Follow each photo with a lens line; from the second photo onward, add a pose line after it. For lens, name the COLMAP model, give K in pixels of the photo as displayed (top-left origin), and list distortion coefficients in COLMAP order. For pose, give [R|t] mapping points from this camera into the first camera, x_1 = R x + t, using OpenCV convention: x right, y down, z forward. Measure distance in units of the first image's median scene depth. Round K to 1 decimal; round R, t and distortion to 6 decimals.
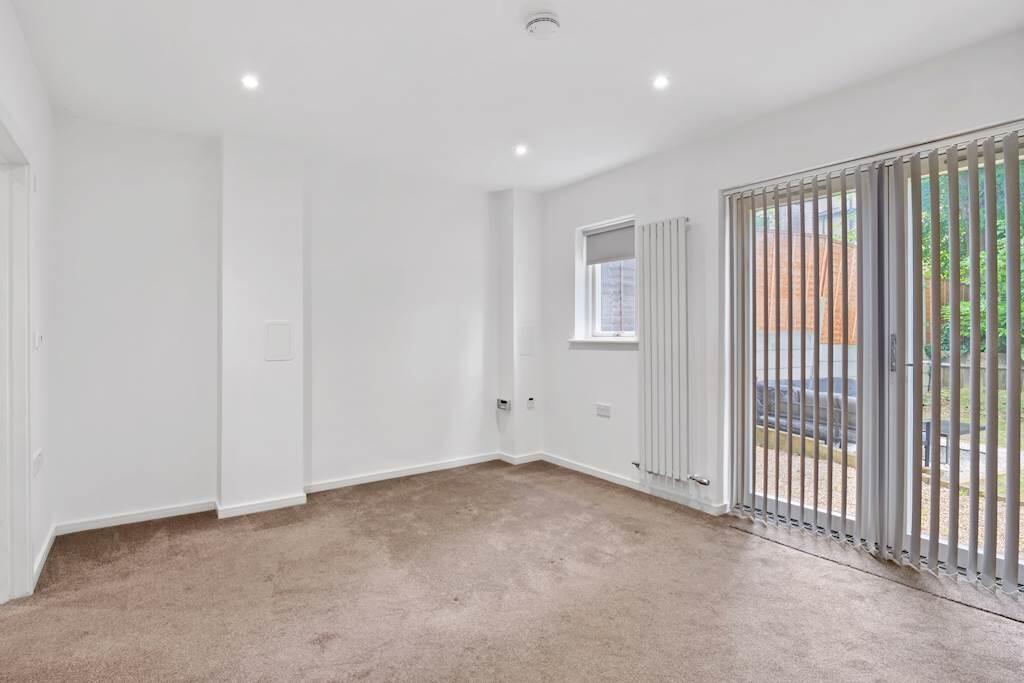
lens RADIAL K [[506.0, 0, 492.9], [0, 506.0, 336.7], [0, 0, 1]] dist [-0.002671, -0.000862]
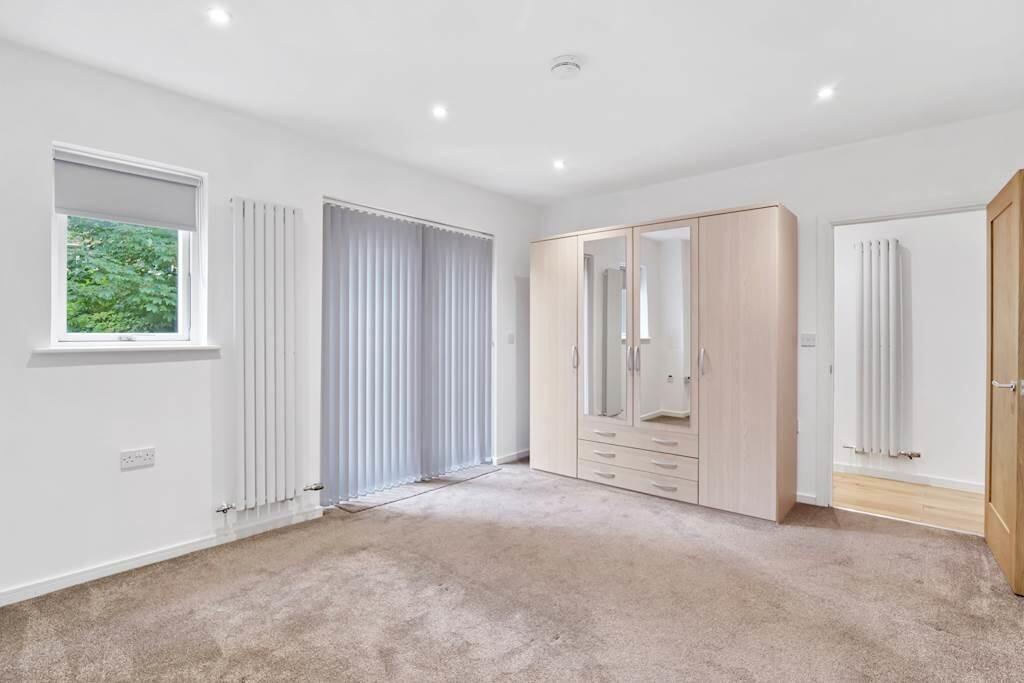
lens RADIAL K [[506.0, 0, 492.9], [0, 506.0, 336.7], [0, 0, 1]] dist [-0.002671, -0.000862]
pose [[-0.243287, -0.002521, 0.969951, -0.605270], [-0.001934, 0.999996, 0.002114, -0.009576], [-0.969952, -0.001361, -0.243291, 0.880496]]
